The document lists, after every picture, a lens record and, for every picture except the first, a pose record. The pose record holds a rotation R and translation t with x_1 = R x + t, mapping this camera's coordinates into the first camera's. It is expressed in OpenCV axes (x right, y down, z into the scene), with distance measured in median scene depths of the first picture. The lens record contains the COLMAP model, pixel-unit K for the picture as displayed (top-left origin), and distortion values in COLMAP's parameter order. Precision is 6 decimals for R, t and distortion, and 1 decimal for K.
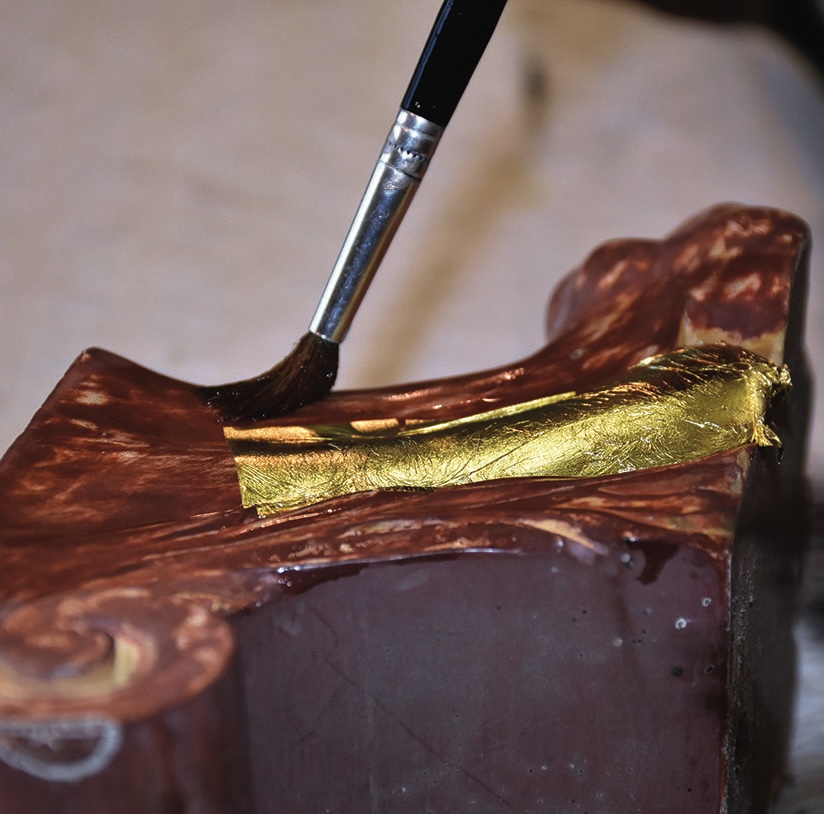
lens RADIAL K [[3020.1, 0, 469.4], [0, 3020.1, 403.3], [0, 0, 1]] dist [-0.048076, 0.000000]
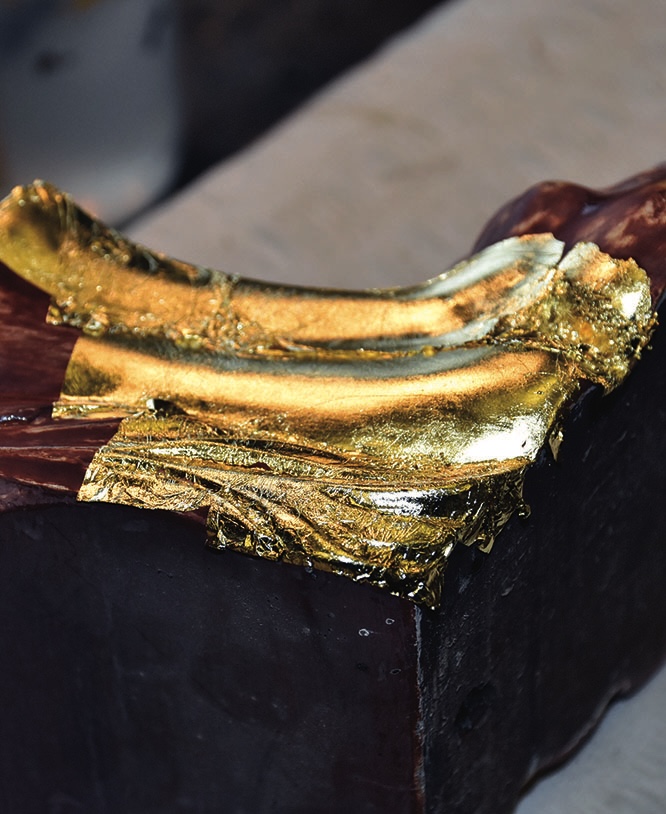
lens RADIAL K [[2418.0, 0, 248.5], [0, 2418.0, 417.4], [0, 0, 1]] dist [-0.025768, 0.000000]
pose [[0.901580, 0.278832, -0.330766, 0.289826], [-0.177297, 0.935570, 0.305410, -0.246957], [0.394613, -0.216707, 0.892927, 0.238620]]
